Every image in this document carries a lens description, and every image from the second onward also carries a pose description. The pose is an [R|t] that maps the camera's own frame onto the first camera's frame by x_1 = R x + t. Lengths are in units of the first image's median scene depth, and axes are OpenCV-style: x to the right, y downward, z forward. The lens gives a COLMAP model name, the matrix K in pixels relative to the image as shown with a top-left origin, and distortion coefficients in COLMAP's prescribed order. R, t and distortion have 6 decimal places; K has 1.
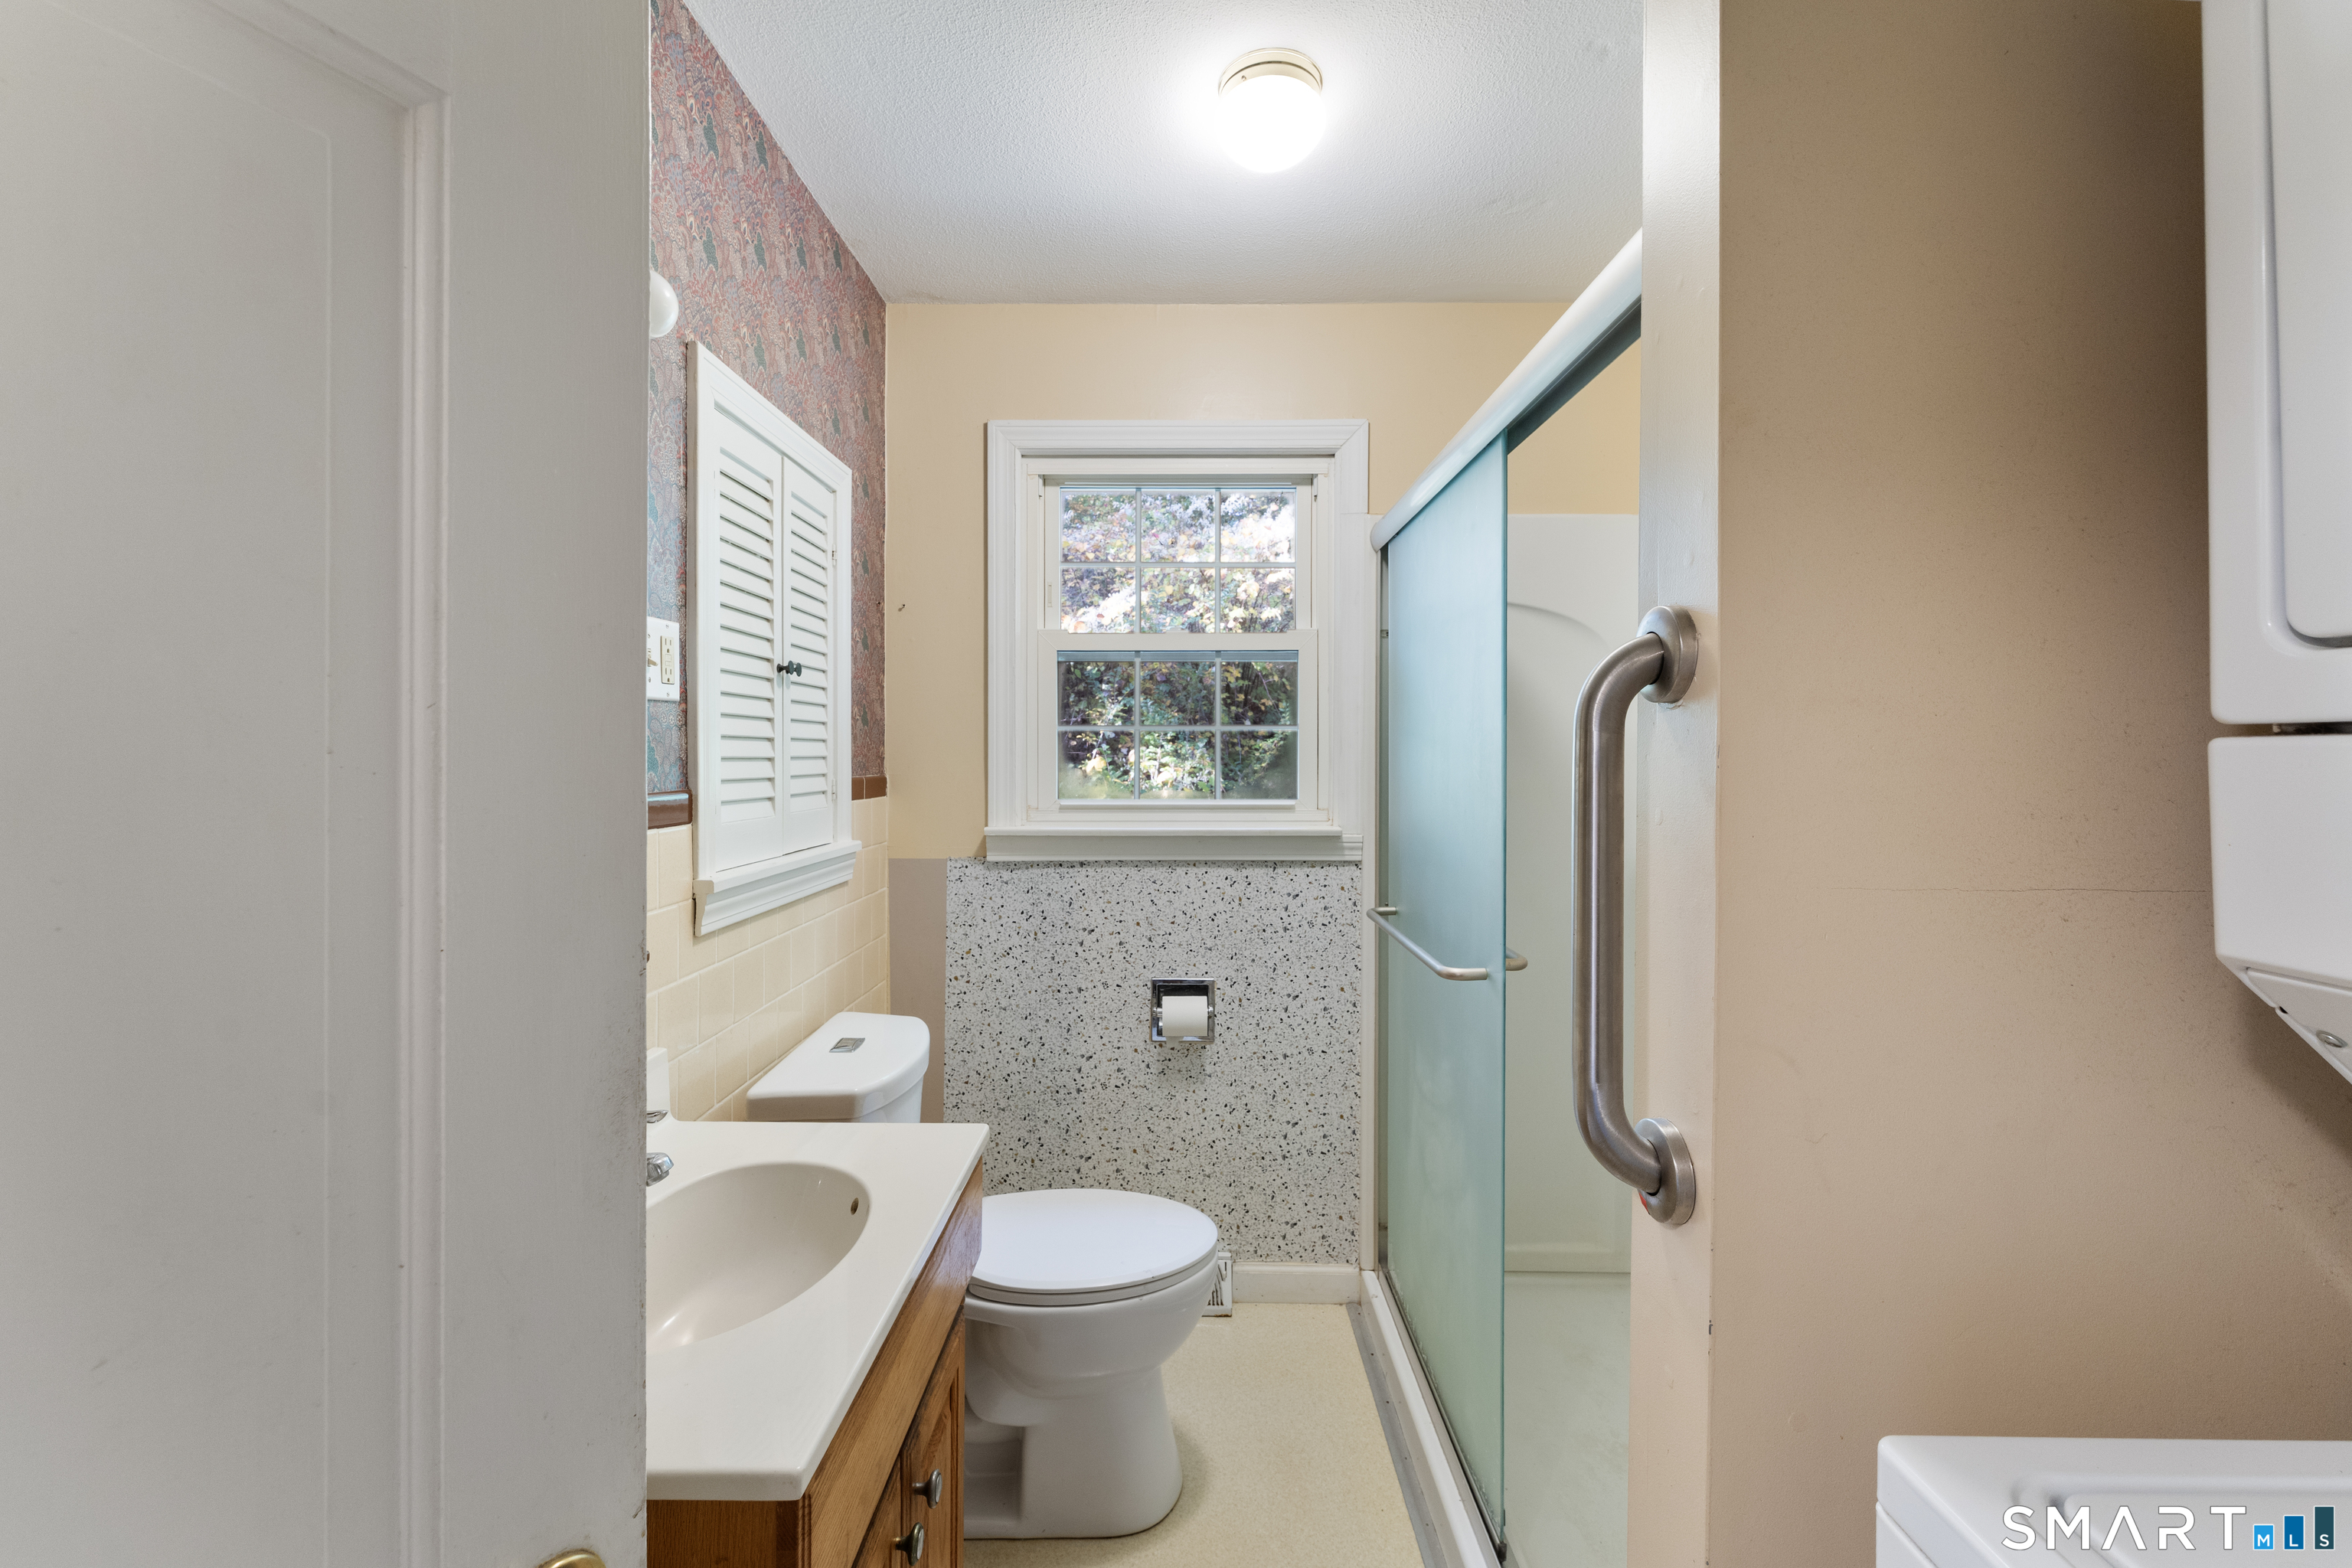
lens RADIAL K [[955.3, 0, 1175.0], [0, 955.3, 766.3], [0, 0, 1]] dist [-0.000126, -0.000542]
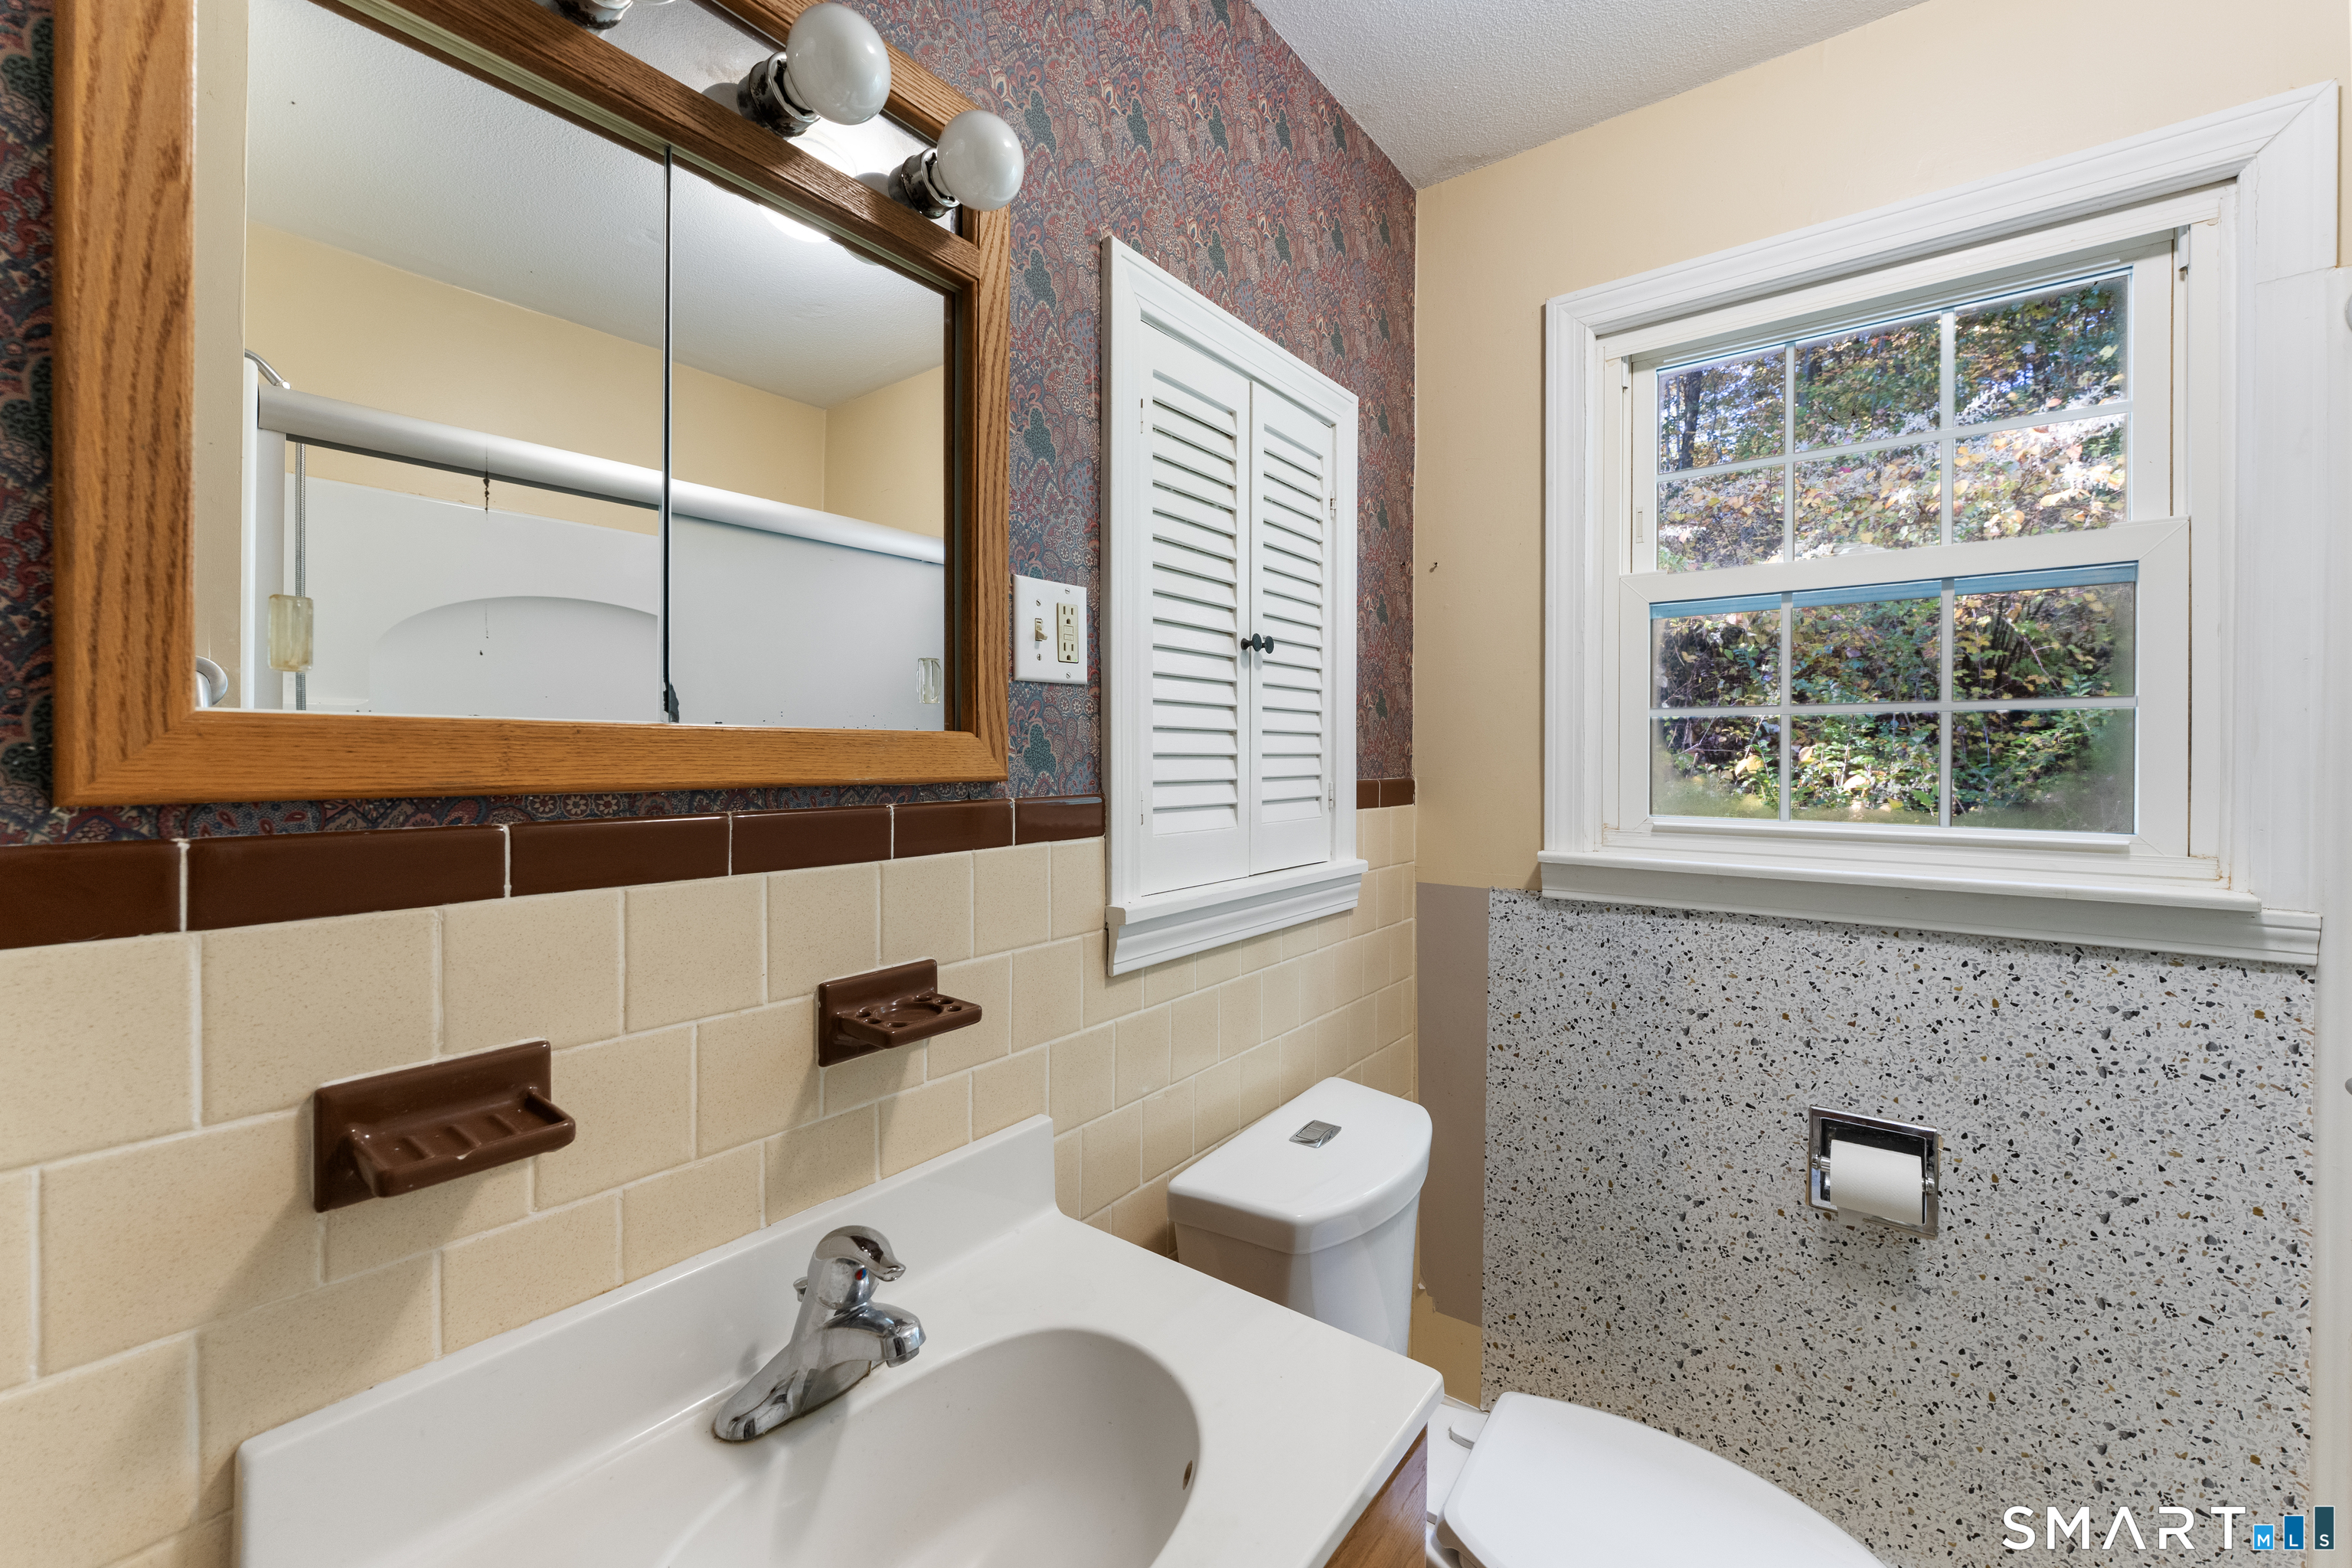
lens RADIAL K [[955.3, 0, 1168.1], [0, 955.3, 753.7], [0, 0, 1]] dist [-0.000126, -0.000542]
pose [[0.801897, 0.002530, -0.597456, 0.011633], [-0.009347, 0.999922, -0.008311, -0.002090], [0.597389, 0.012249, 0.801858, 0.237973]]
